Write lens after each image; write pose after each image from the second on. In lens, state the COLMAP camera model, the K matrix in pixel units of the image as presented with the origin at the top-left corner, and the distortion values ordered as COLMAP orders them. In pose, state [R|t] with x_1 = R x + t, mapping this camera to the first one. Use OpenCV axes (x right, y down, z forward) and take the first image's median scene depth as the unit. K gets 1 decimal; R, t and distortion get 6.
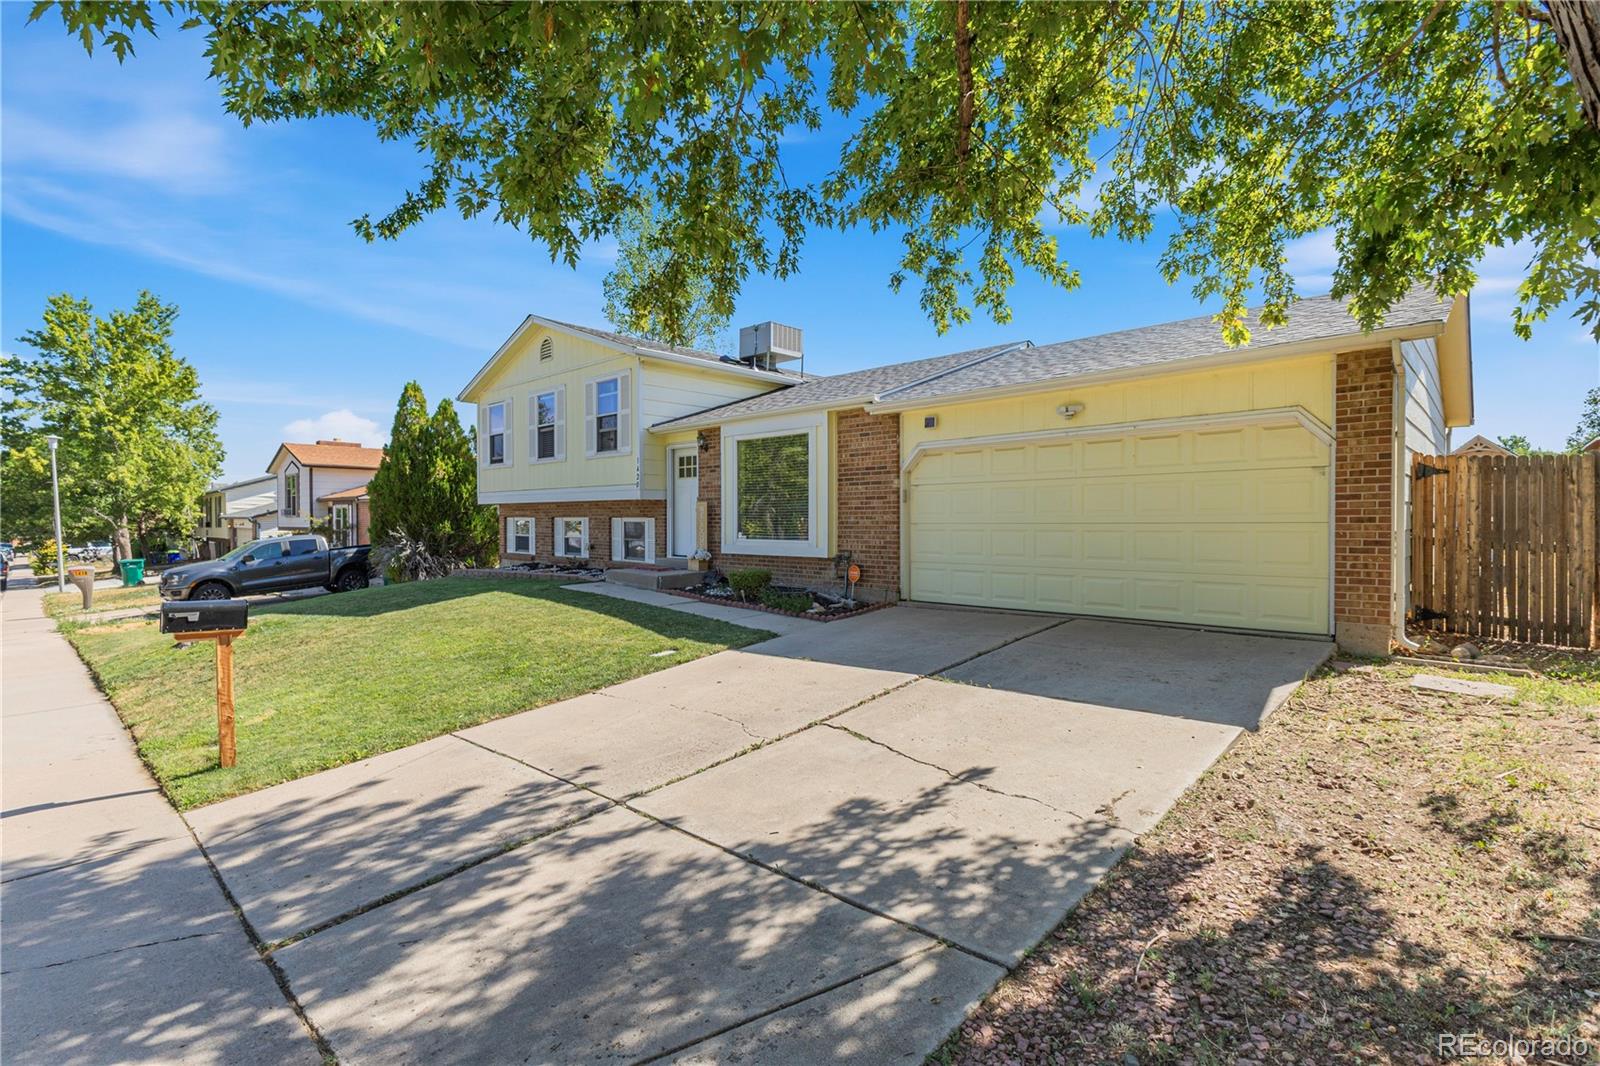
lens RADIAL K [[739.0, 0, 800.0], [0, 739.0, 533.0], [0, 0, 1]] dist [-0.000135, -0.000005]
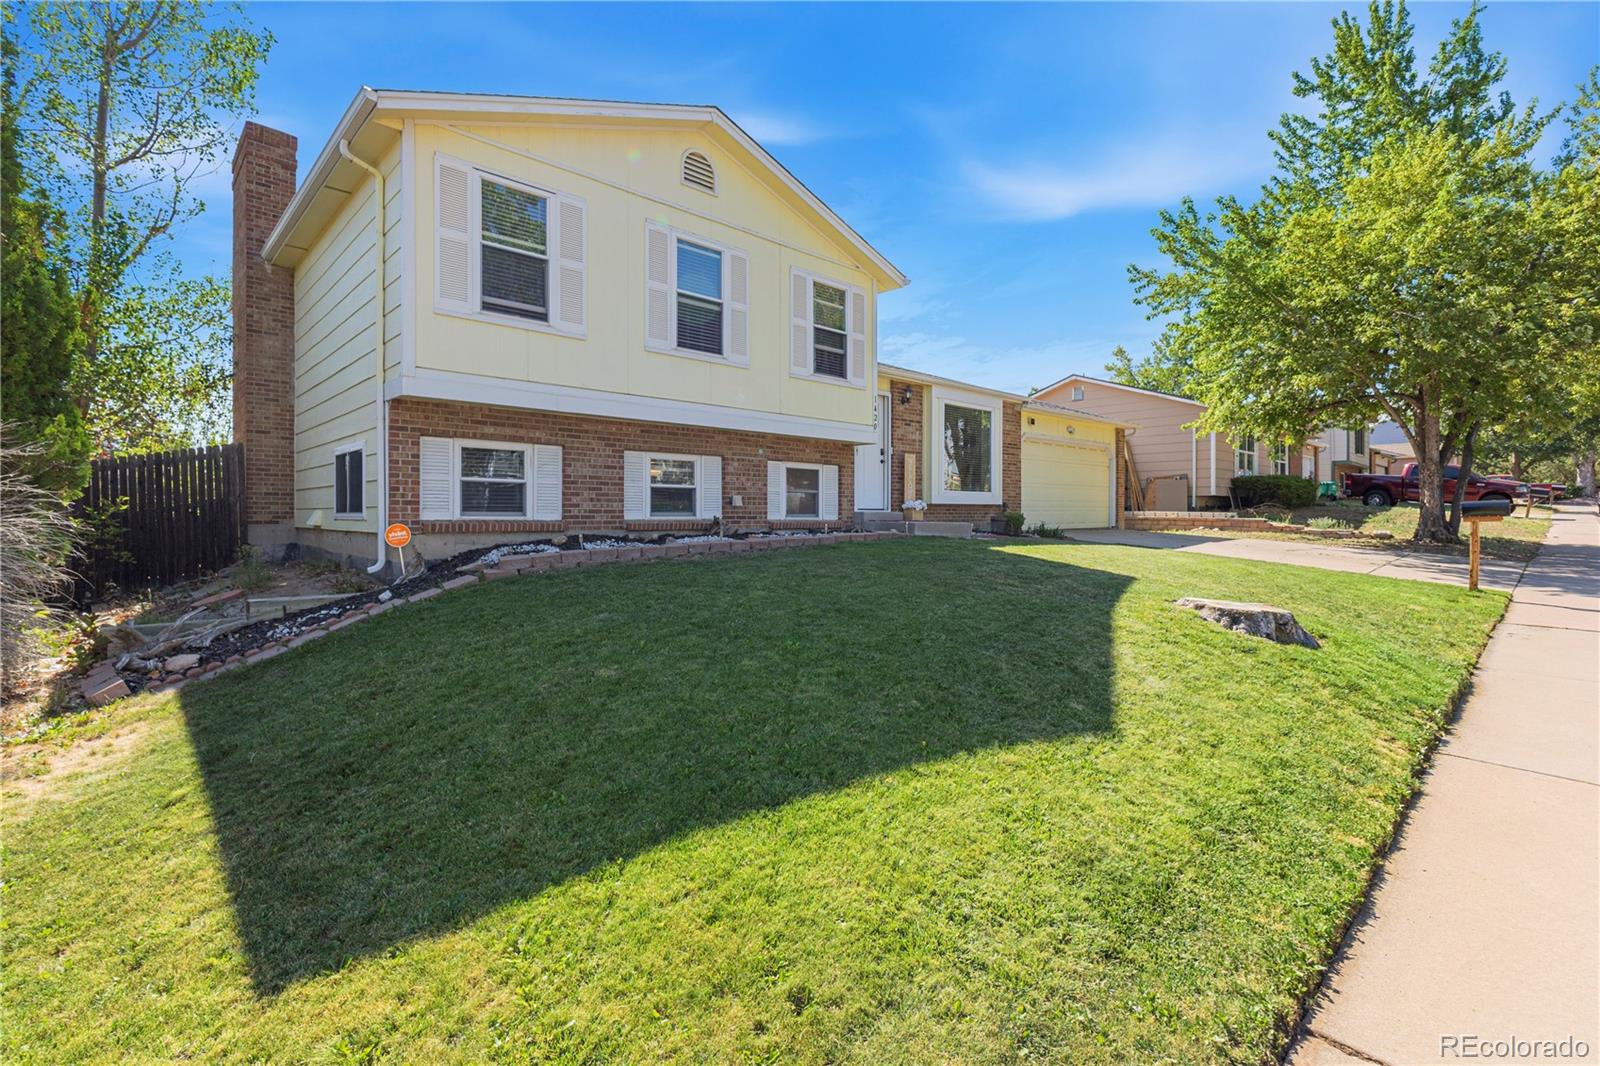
lens RADIAL K [[739.0, 0, 800.0], [0, 739.0, 533.0], [0, 0, 1]] dist [-0.000135, -0.000005]
pose [[0.066889, -0.027043, 0.997394, -1.064680], [0.016770, 0.999522, 0.025976, 0.035209], [-0.997619, 0.014988, 0.067311, 0.996503]]
